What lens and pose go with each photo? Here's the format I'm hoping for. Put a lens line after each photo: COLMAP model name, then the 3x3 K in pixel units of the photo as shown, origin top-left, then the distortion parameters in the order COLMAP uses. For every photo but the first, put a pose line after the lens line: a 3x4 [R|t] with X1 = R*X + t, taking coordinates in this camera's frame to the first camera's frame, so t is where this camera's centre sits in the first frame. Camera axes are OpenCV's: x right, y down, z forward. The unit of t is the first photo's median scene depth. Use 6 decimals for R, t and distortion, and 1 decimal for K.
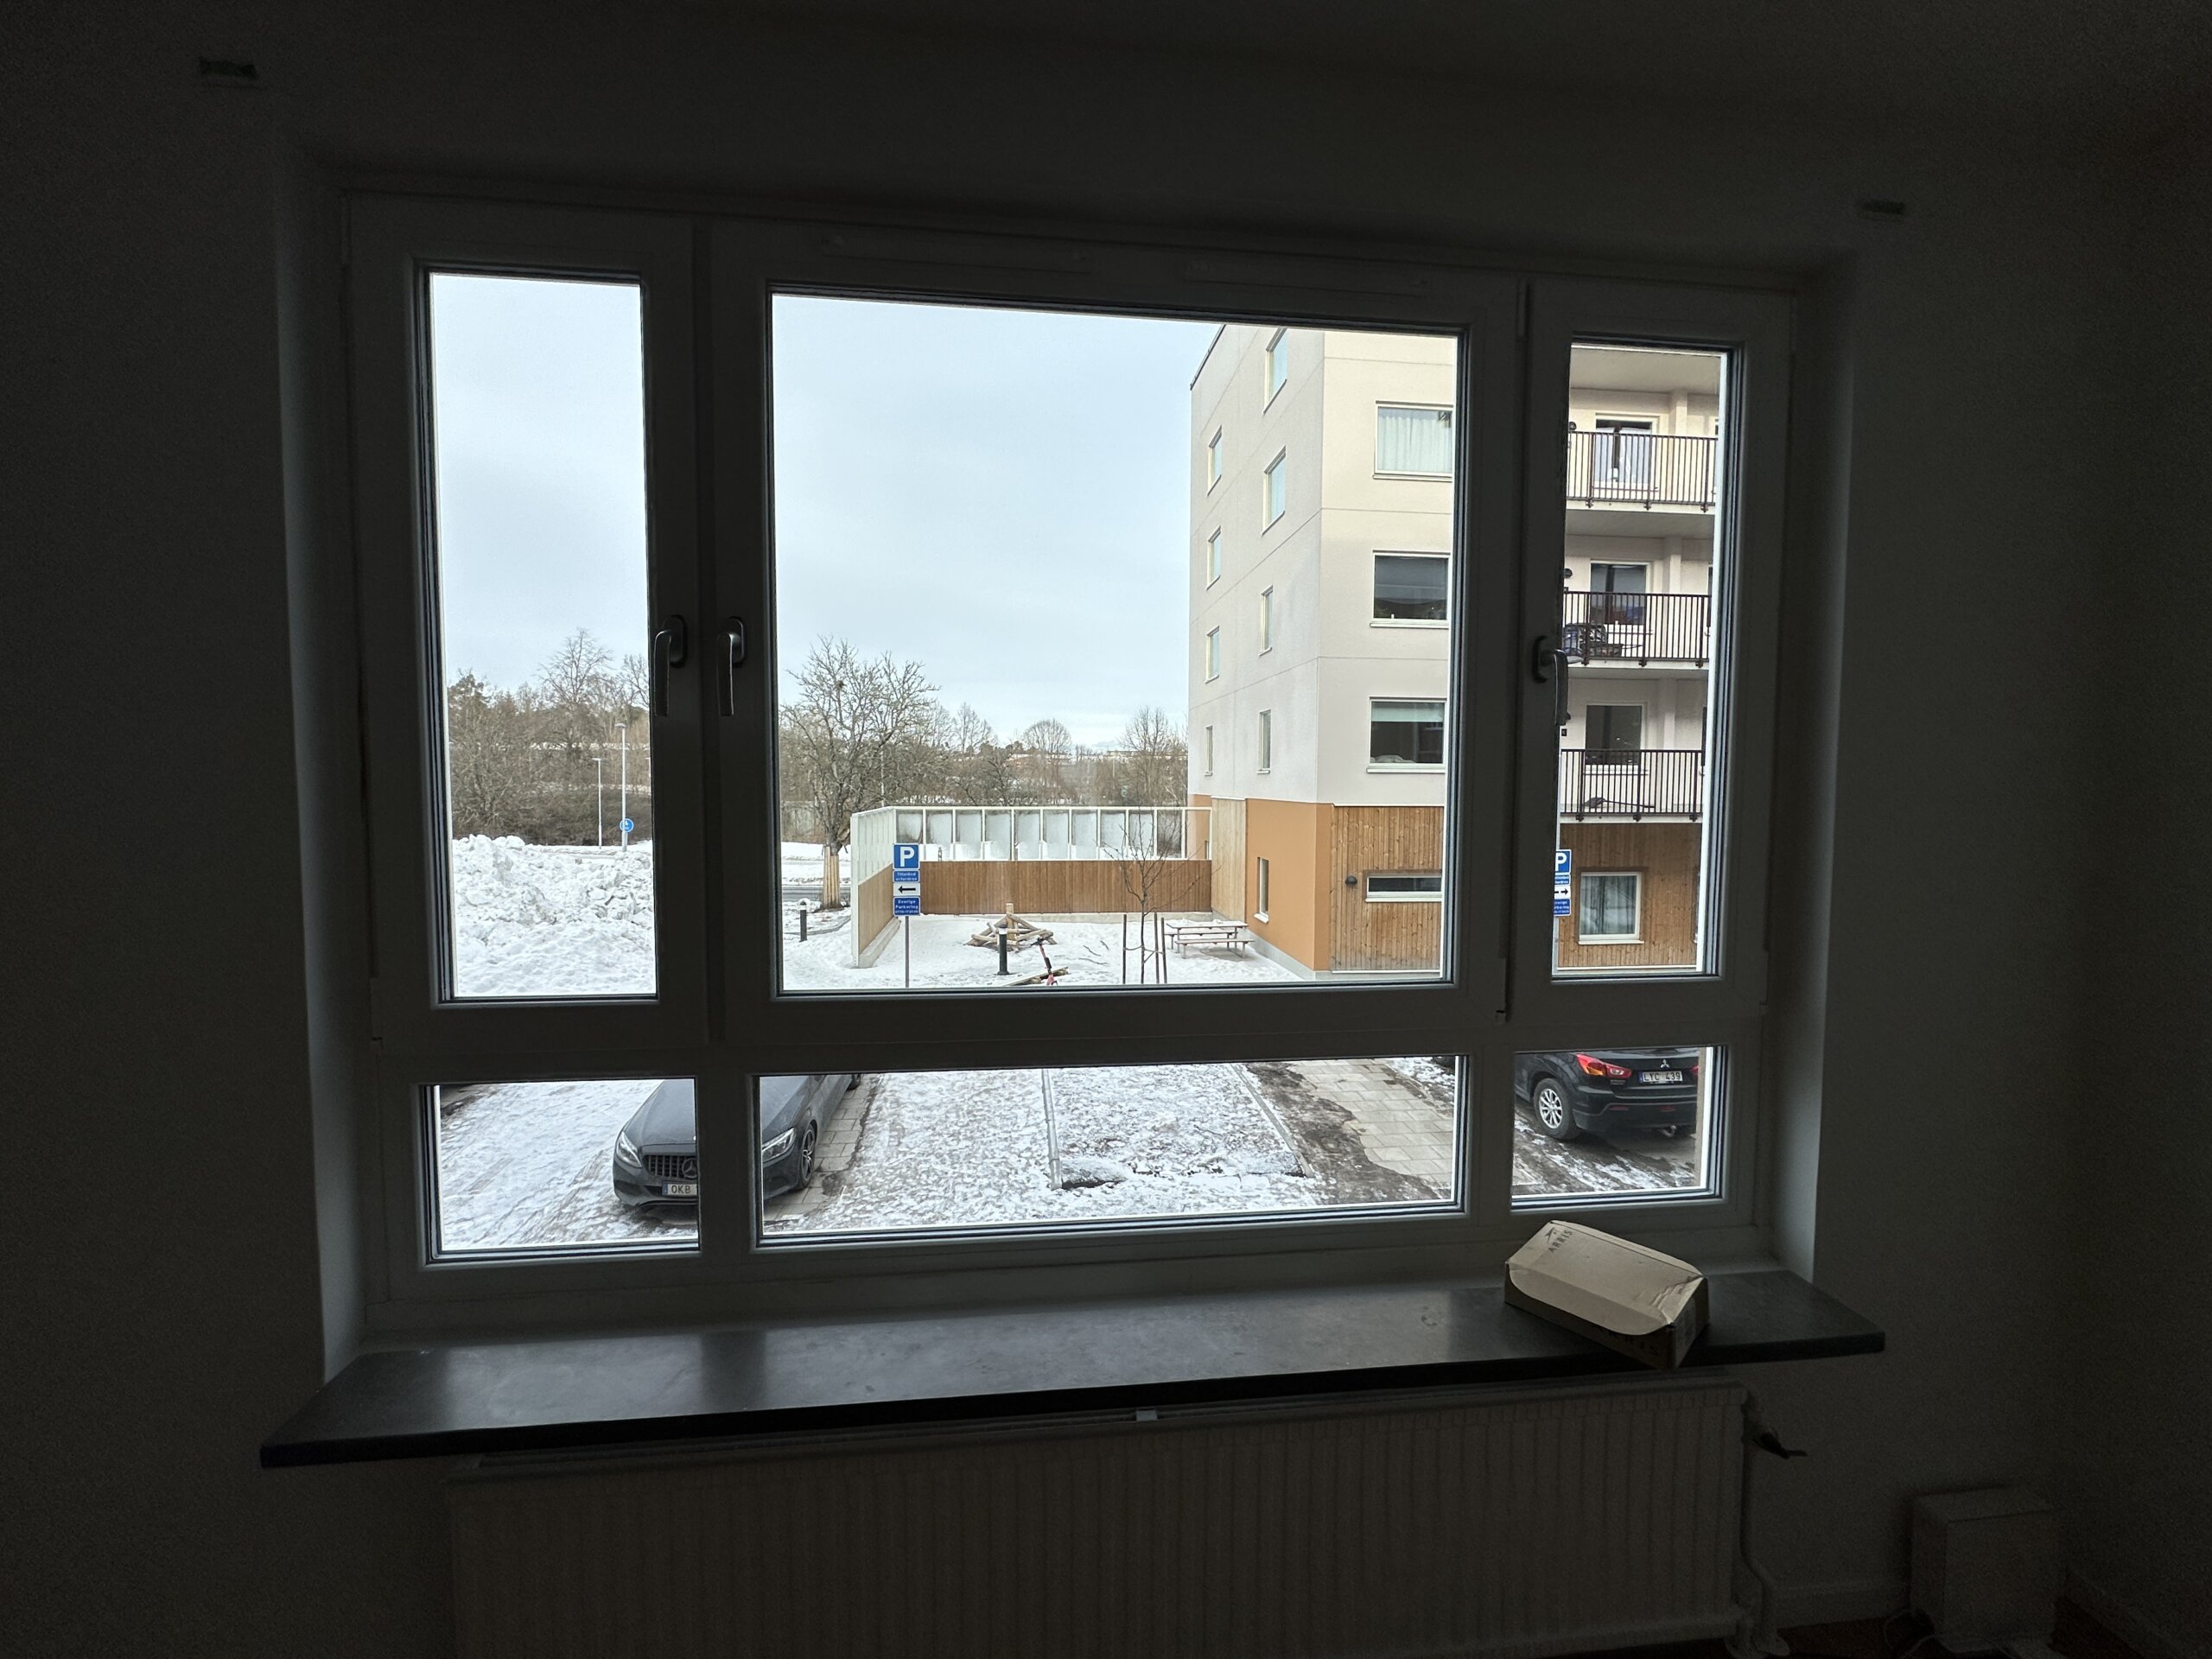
lens RADIAL K [[875.3, 0, 1106.0], [0, 875.3, 829.5], [0, 0, 1]] dist [-0.001464, -0.000888]
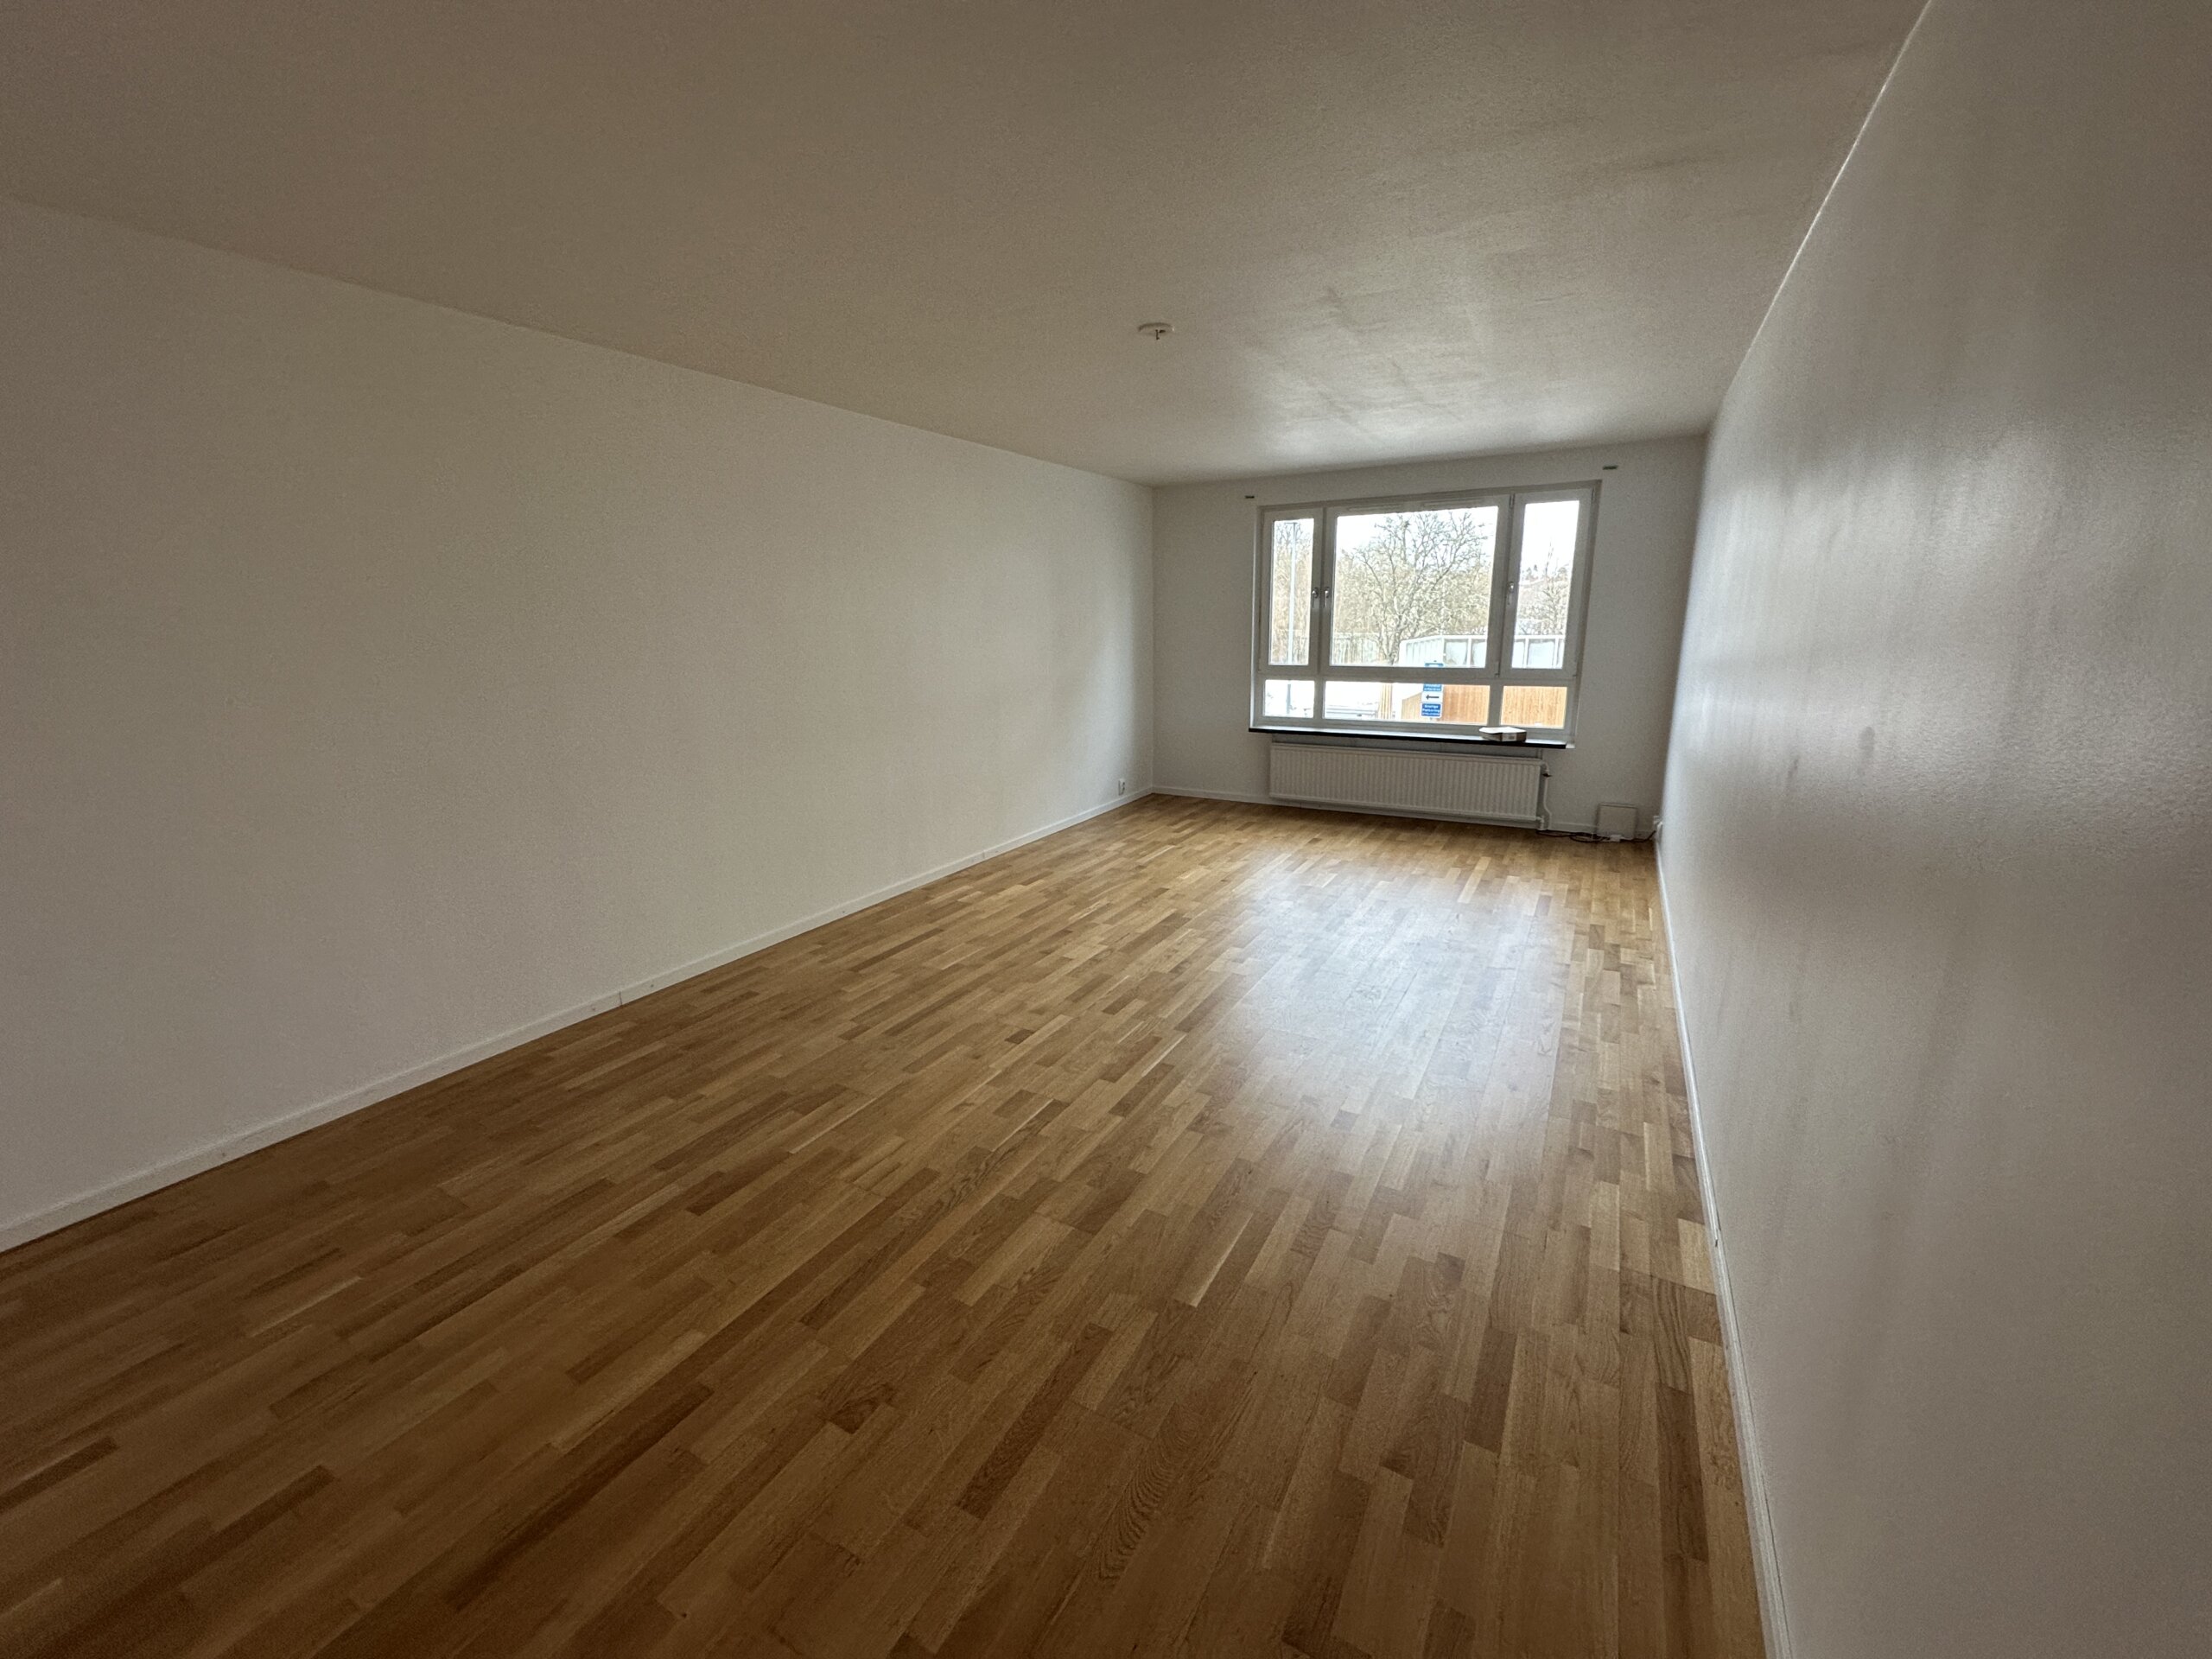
lens RADIAL K [[875.3, 0, 1106.0], [0, 875.3, 829.5], [0, 0, 1]] dist [-0.001464, -0.000888]
pose [[0.812378, 0.118052, -0.571056, 1.391804], [-0.009045, 0.981727, 0.190081, 0.156771], [0.583061, -0.149253, 0.798601, -3.498789]]
